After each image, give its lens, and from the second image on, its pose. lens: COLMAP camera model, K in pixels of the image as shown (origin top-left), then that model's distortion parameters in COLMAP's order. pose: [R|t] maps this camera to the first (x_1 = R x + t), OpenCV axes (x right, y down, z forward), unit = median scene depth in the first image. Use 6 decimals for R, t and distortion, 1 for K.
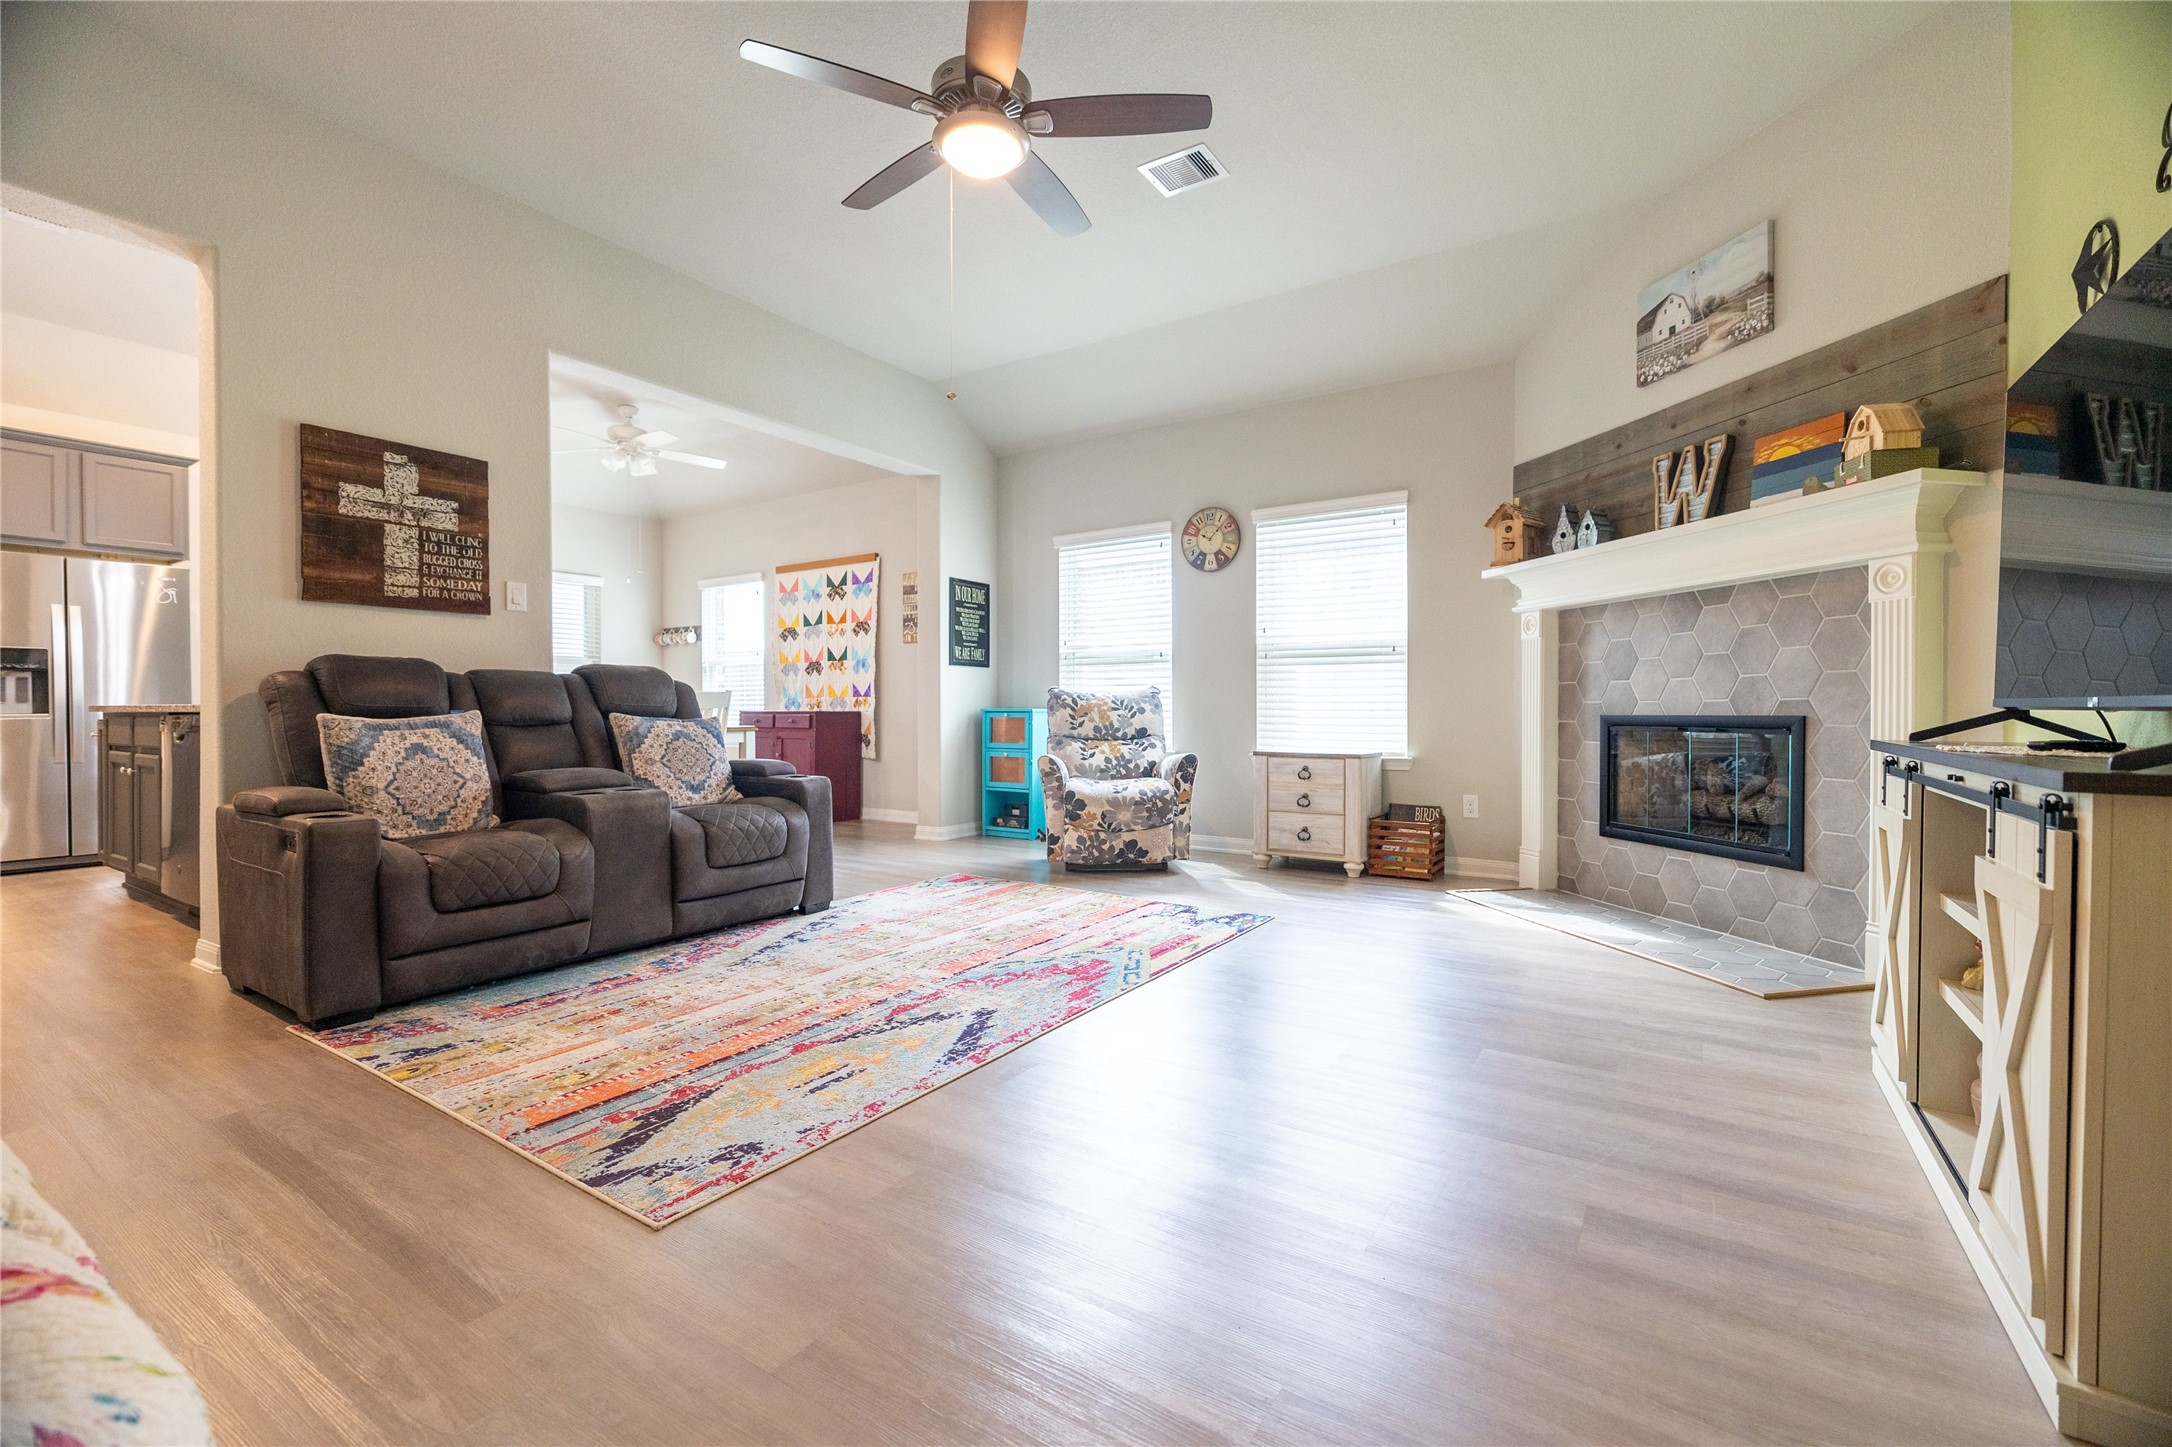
lens RADIAL K [[915.8, 0, 1087.5], [0, 915.8, 713.1], [0, 0, 1]] dist [0.001229, 0.000415]
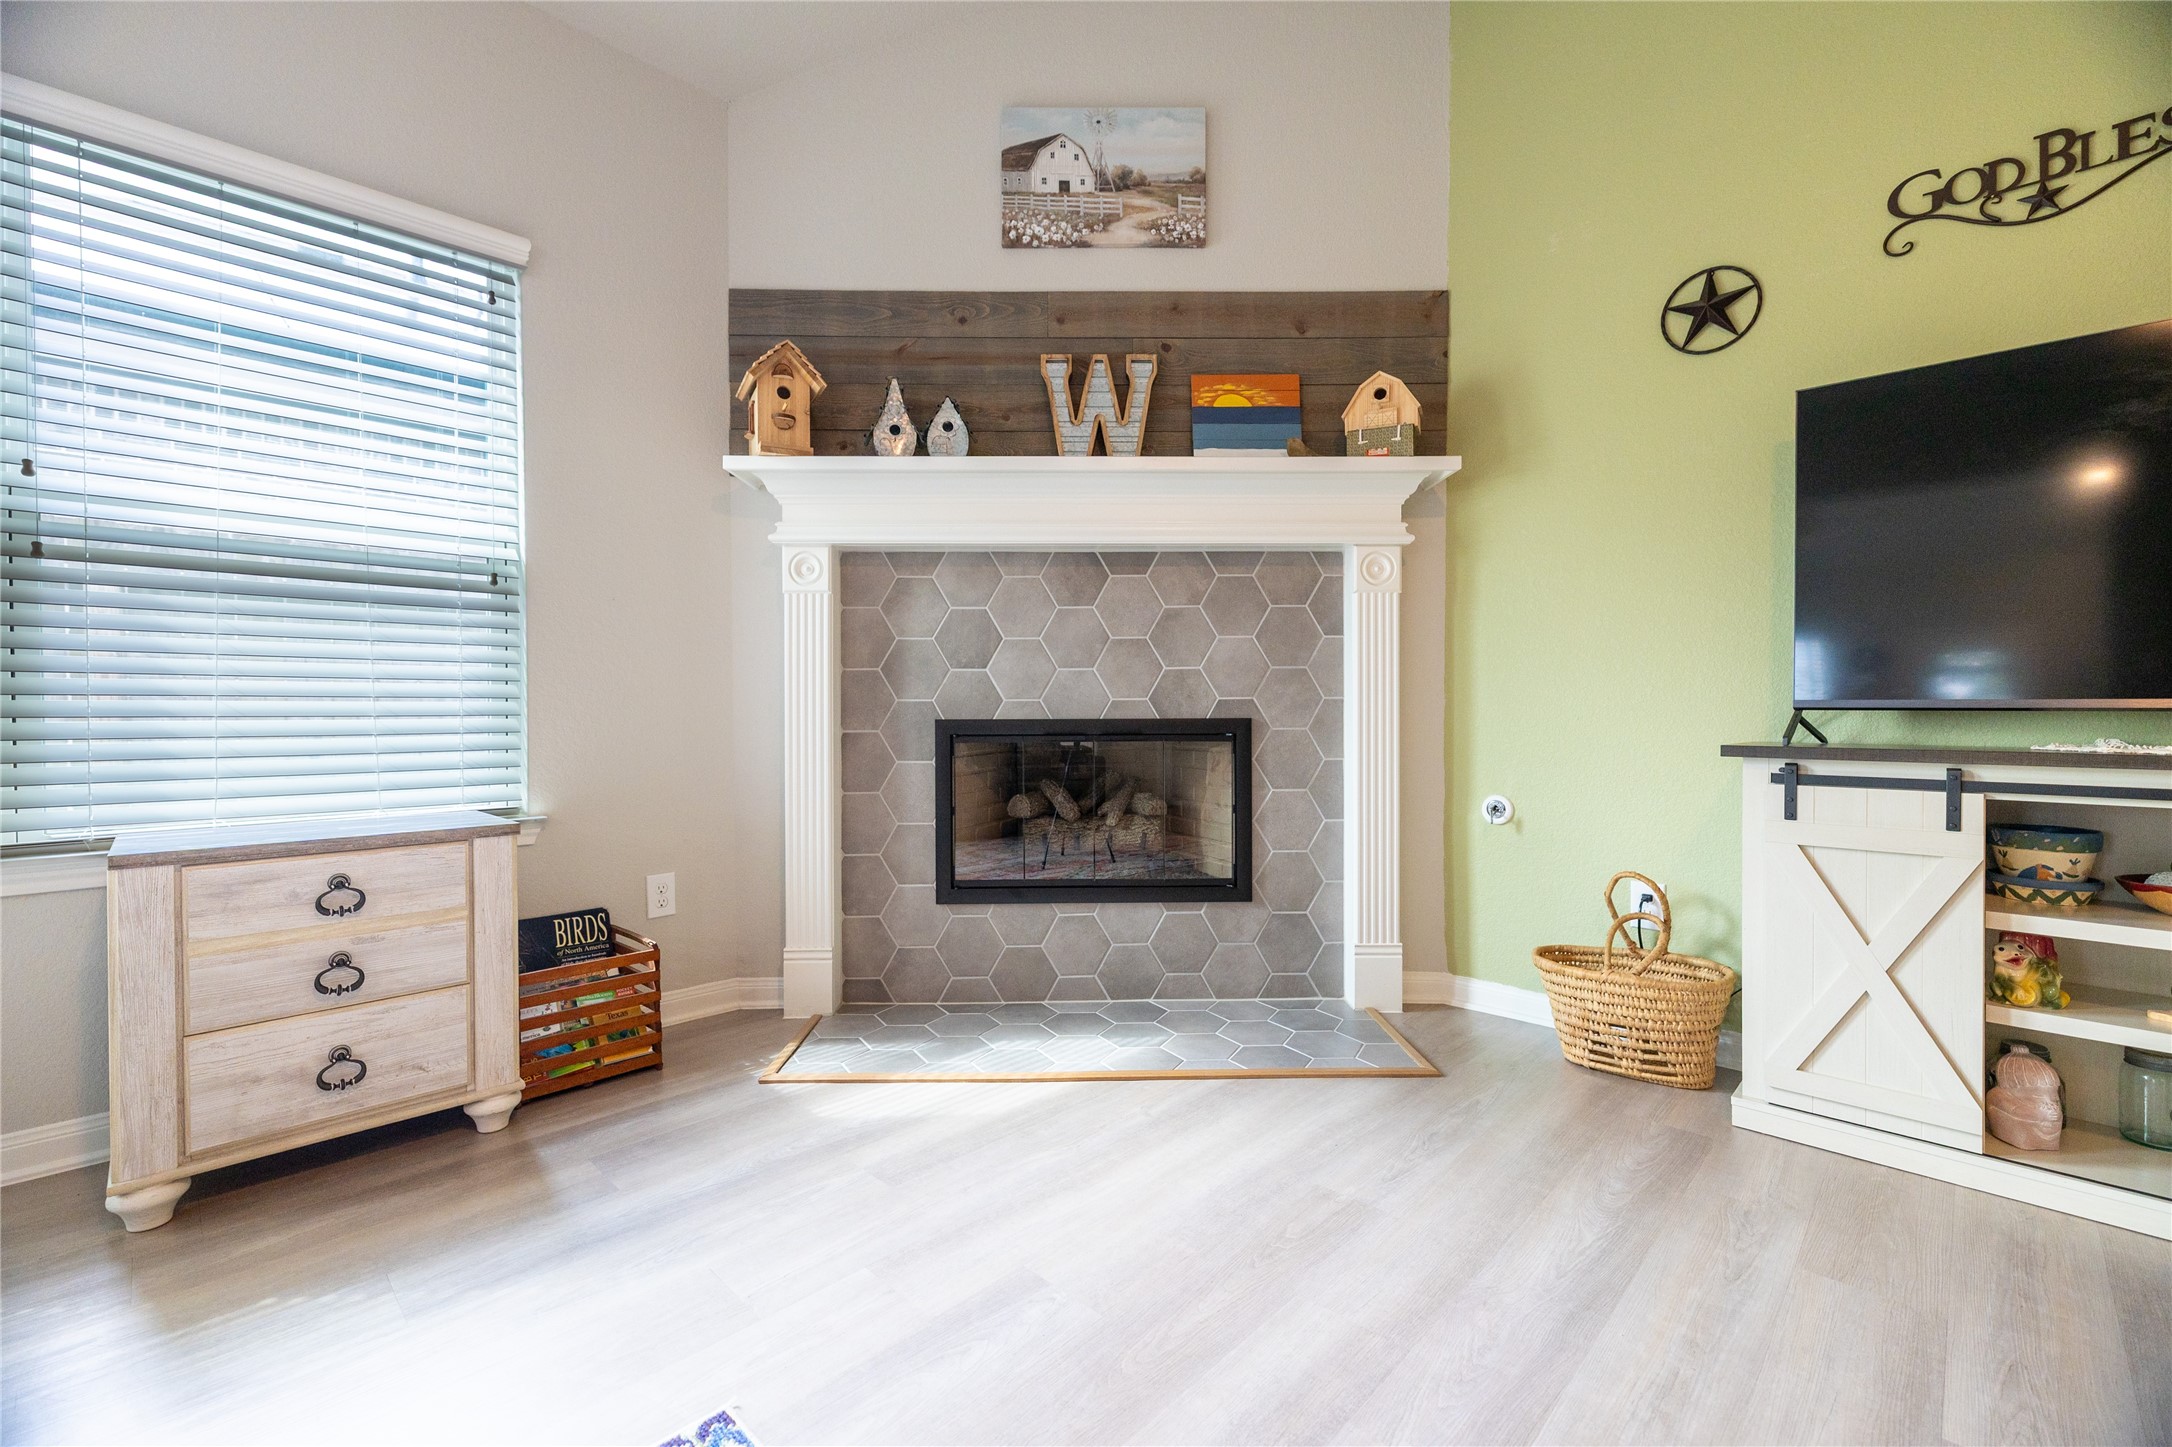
lens RADIAL K [[915.8, 0, 1087.5], [0, 915.8, 713.1], [0, 0, 1]] dist [0.001229, 0.000415]
pose [[0.193601, -0.006515, 0.981059, -0.073133], [0.006824, 0.999963, 0.005294, -0.006420], [-0.981057, 0.005670, 0.193638, 0.885729]]
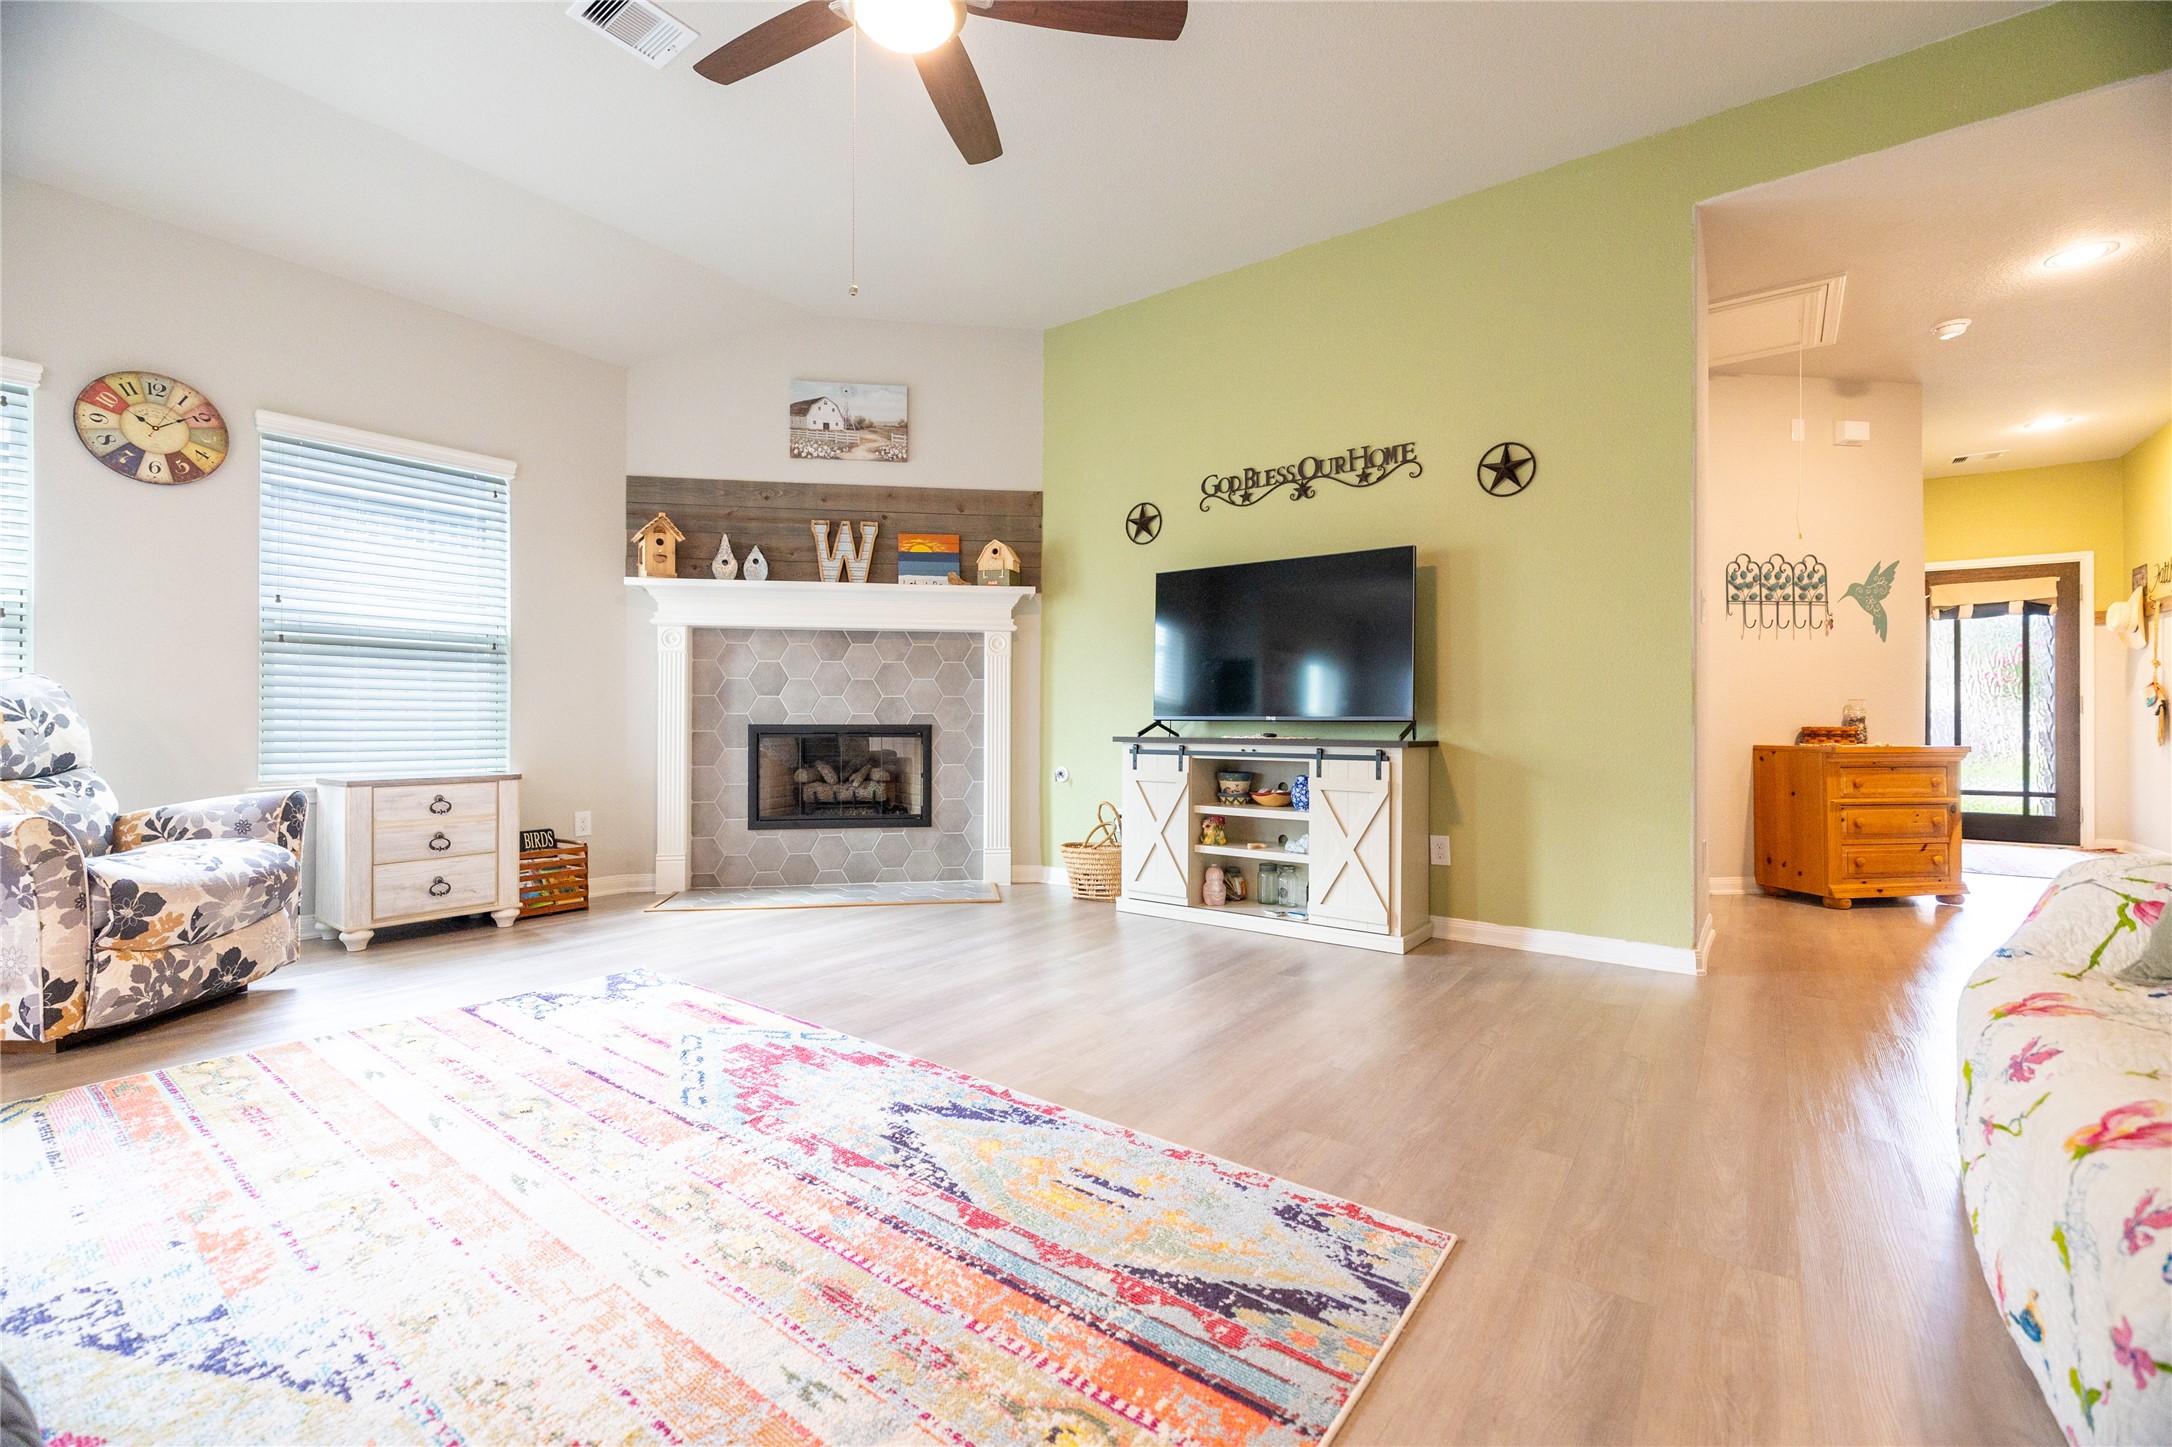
lens RADIAL K [[915.8, 0, 1087.5], [0, 915.8, 713.1], [0, 0, 1]] dist [0.001229, 0.000415]
pose [[0.058925, 0.007843, 0.998232, -0.654194], [0.001829, 0.999967, -0.007965, -0.002968], [-0.998261, 0.002295, 0.058909, 0.585182]]
